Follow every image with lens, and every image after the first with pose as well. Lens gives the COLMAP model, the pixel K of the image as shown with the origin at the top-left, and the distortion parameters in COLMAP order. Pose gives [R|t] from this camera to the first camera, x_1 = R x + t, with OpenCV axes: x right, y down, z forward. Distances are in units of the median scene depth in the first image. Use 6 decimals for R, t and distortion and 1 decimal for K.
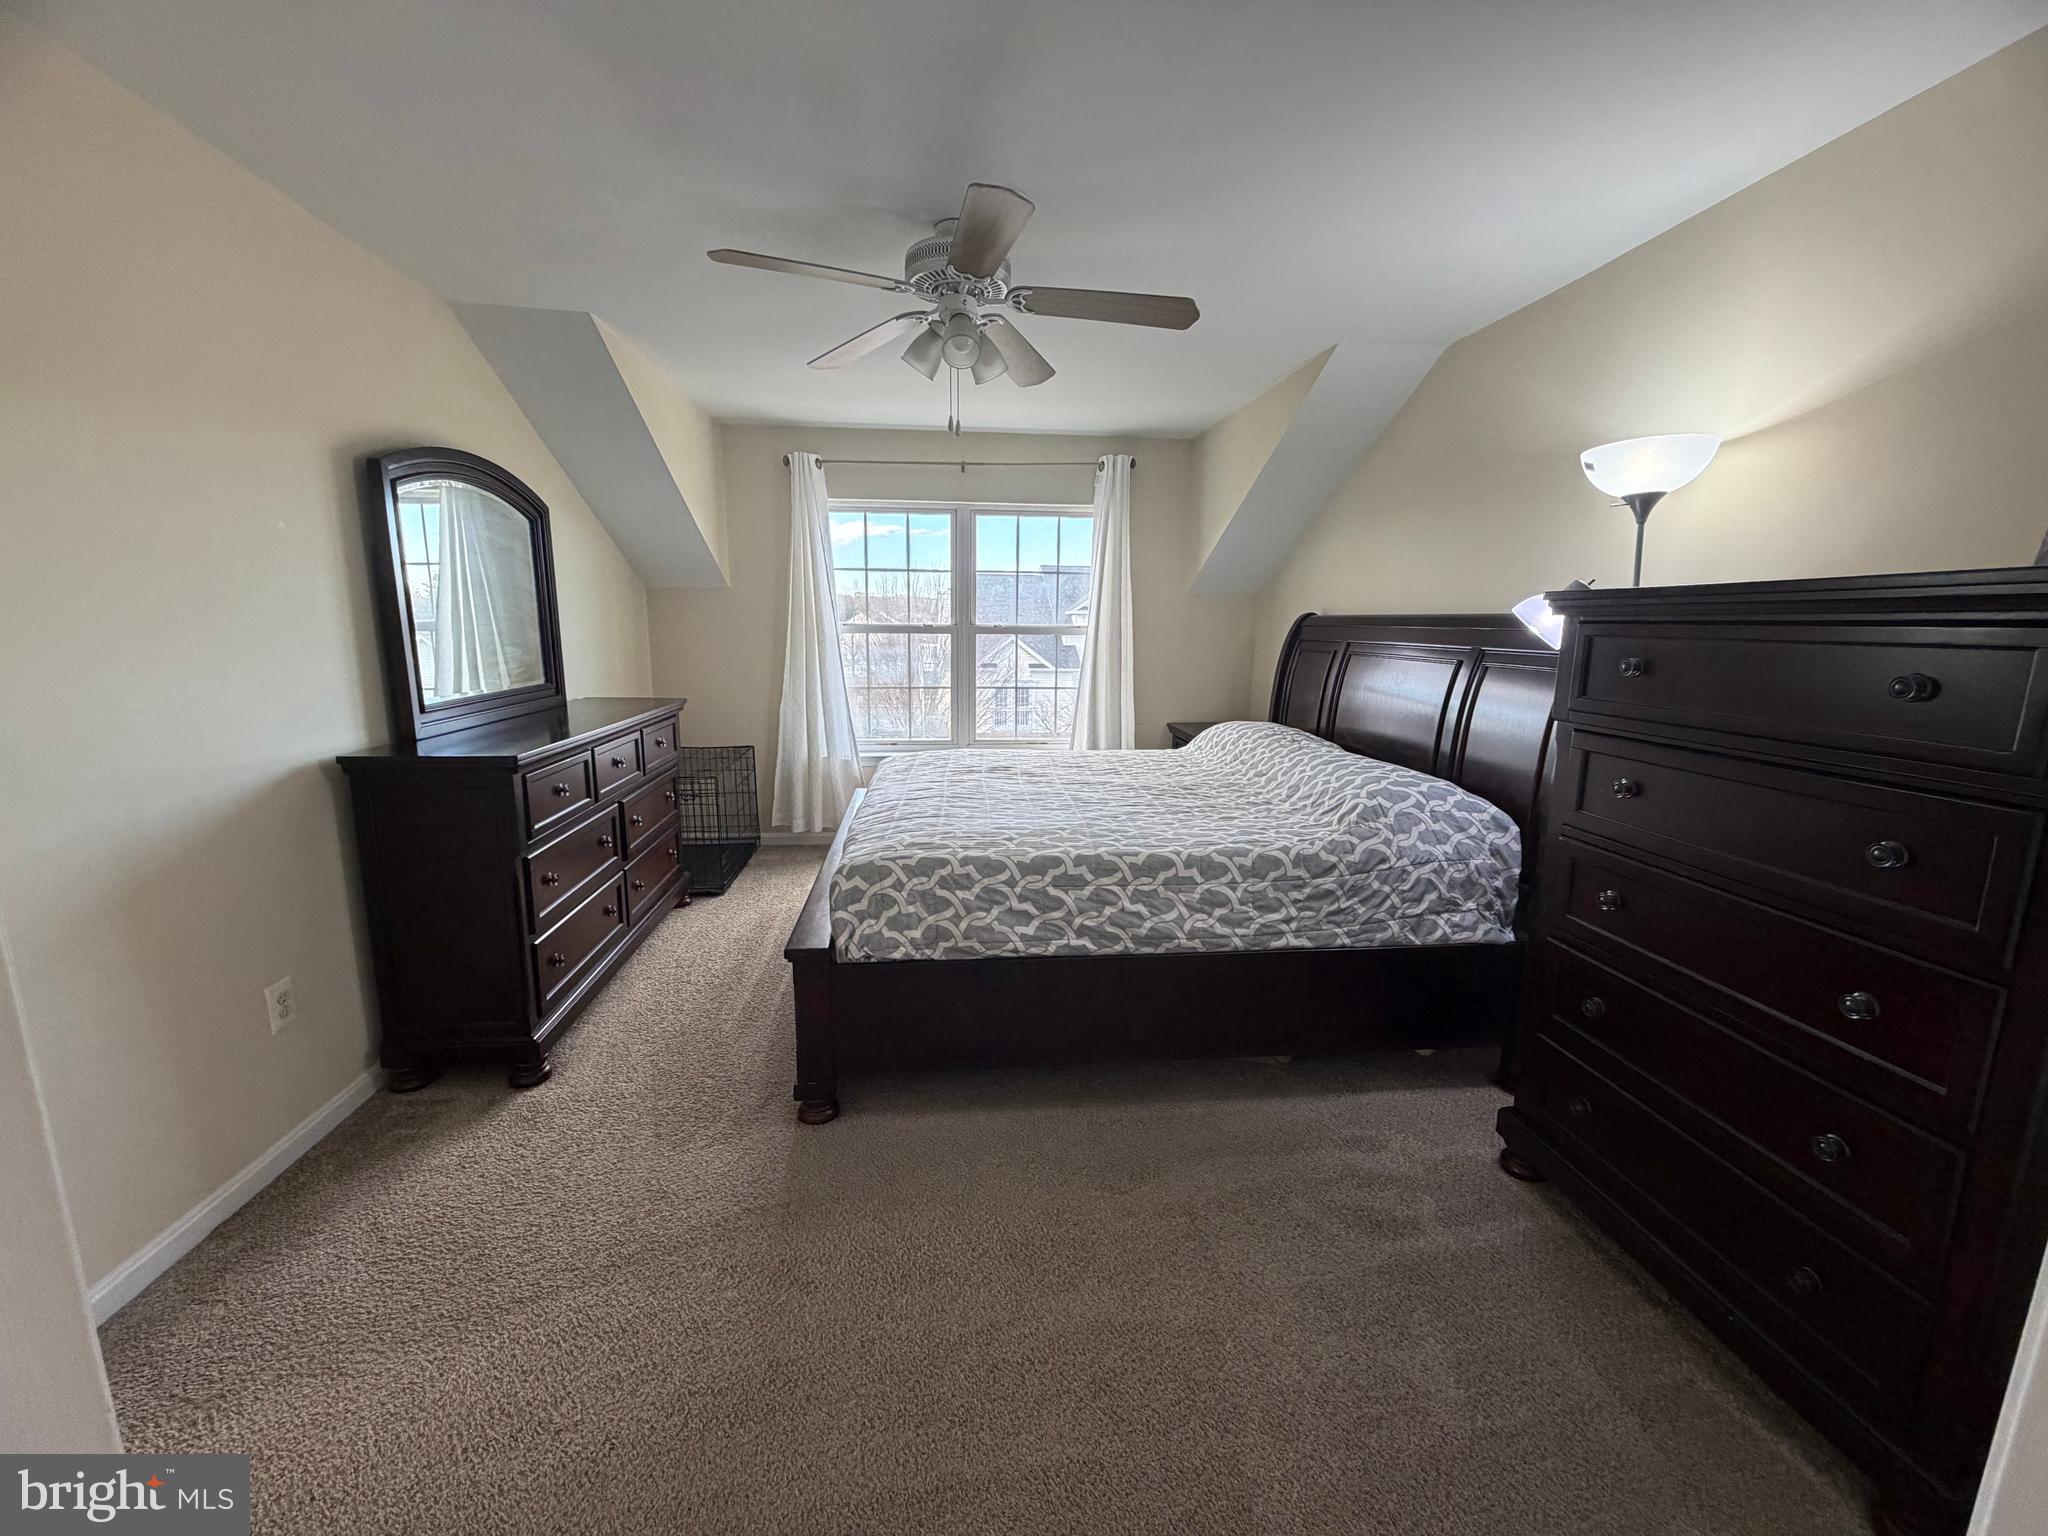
lens RADIAL K [[816.1, 0, 1019.7], [0, 816.1, 769.7], [0, 0, 1]] dist [0.002502, -0.000357]
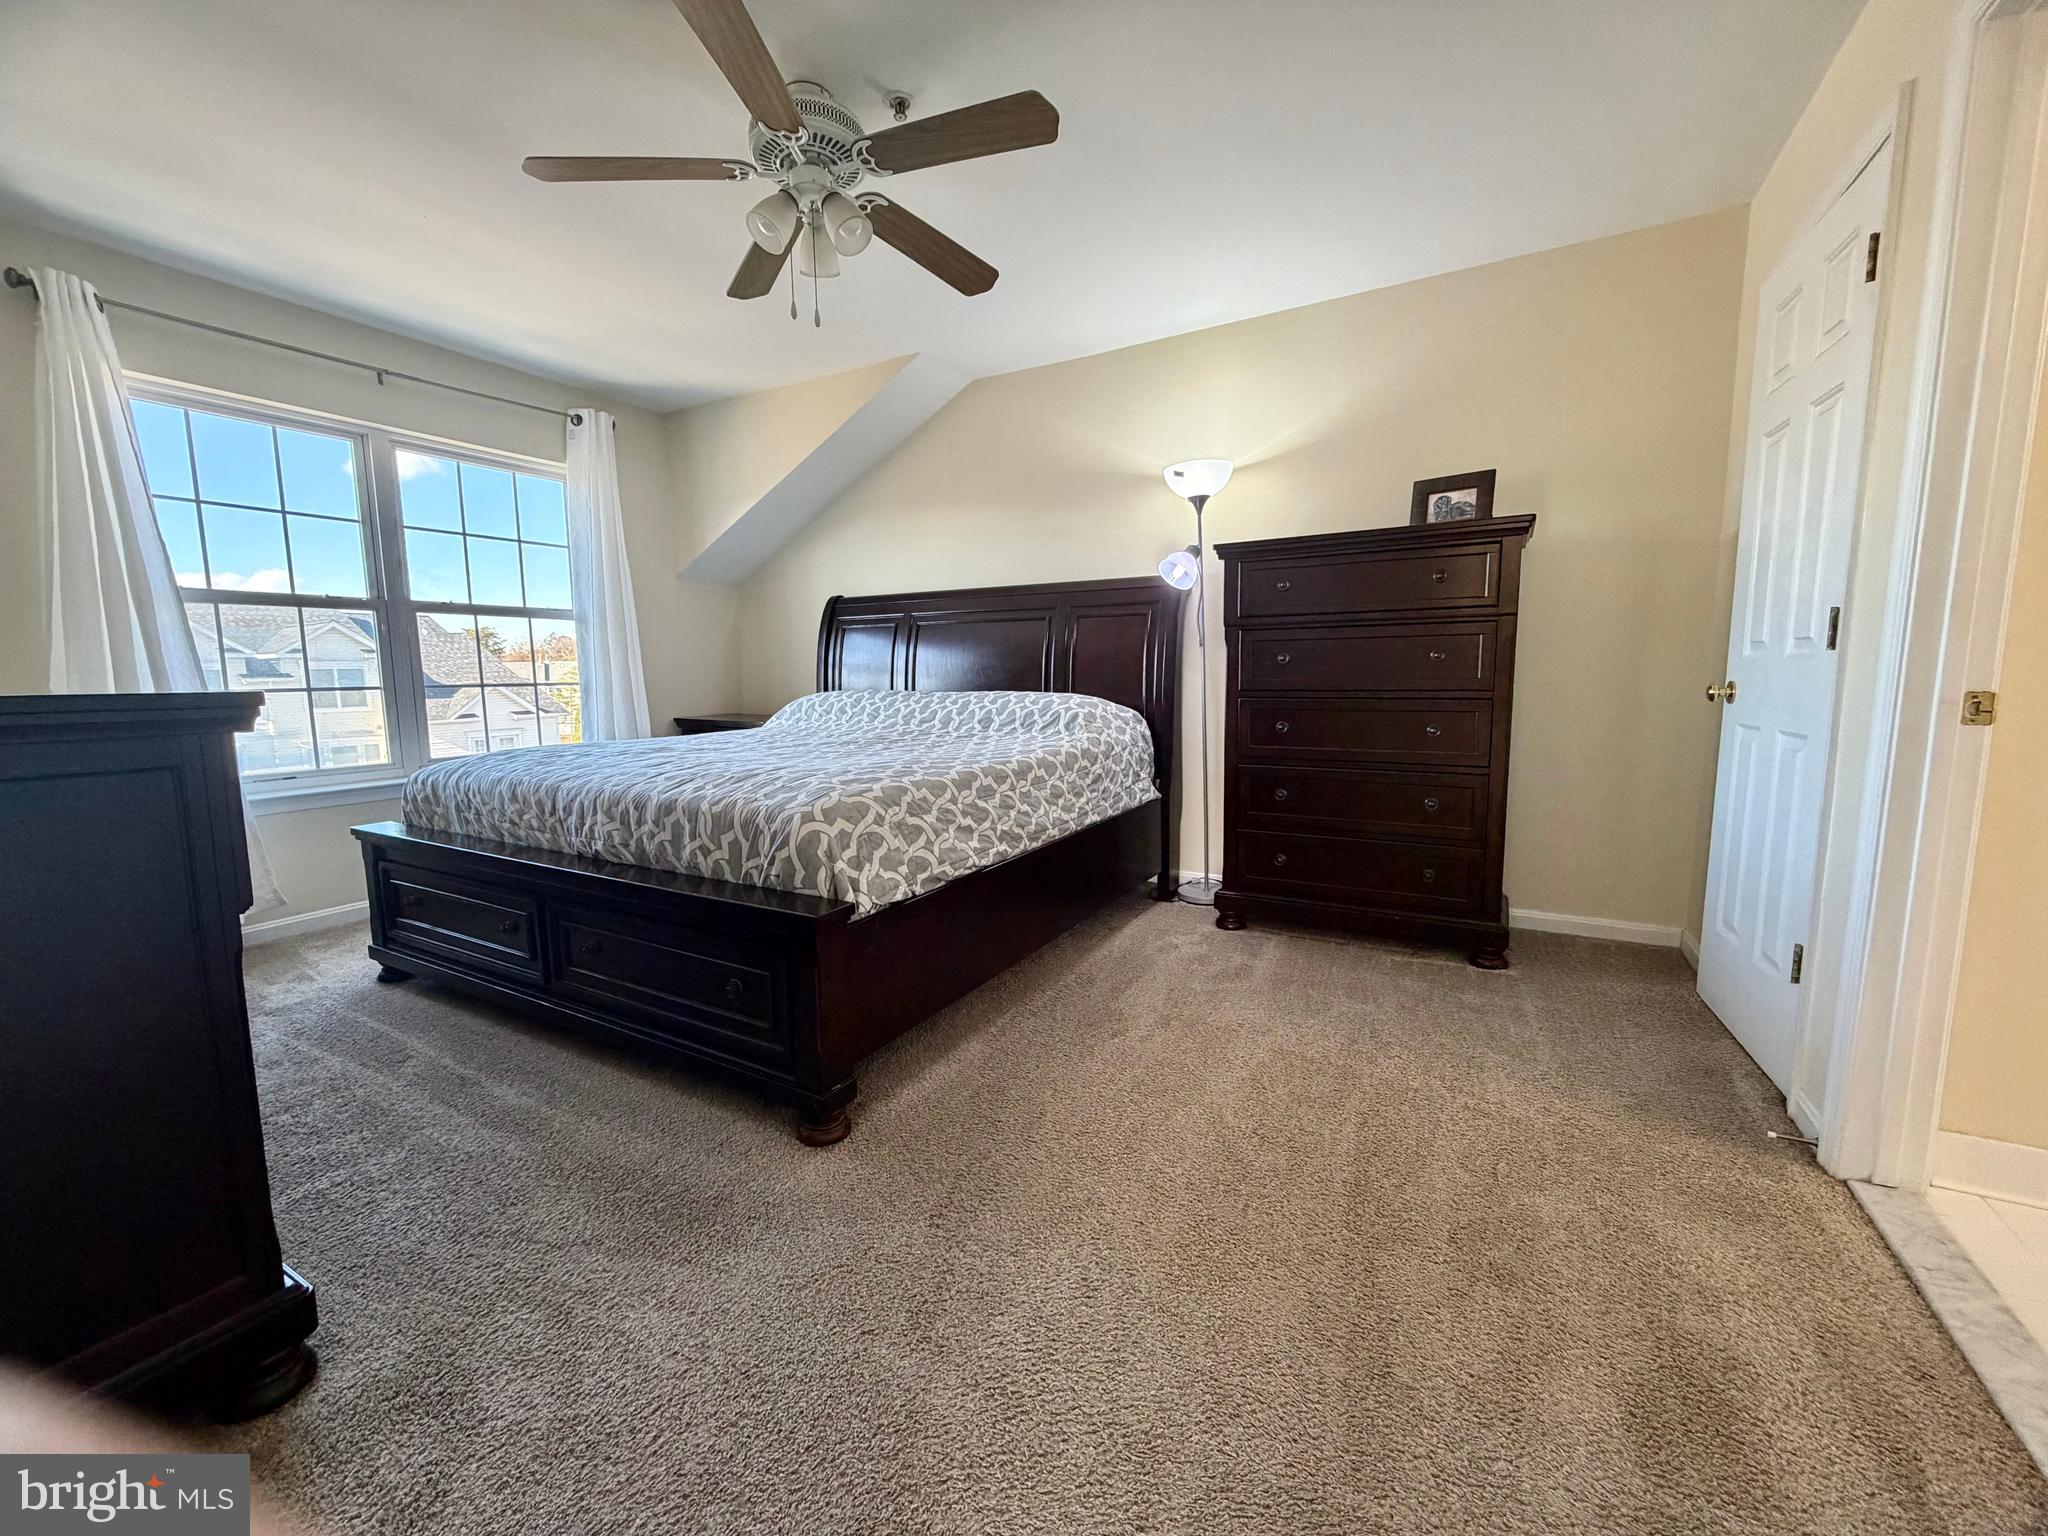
lens RADIAL K [[816.1, 0, 1019.7], [0, 816.1, 764.5], [0, 0, 1]] dist [0.002502, -0.000357]
pose [[0.584231, -0.115171, 0.803374, -0.740659], [0.166429, 0.985844, 0.020298, 0.089358], [-0.794340, 0.121846, 0.595129, 0.349772]]
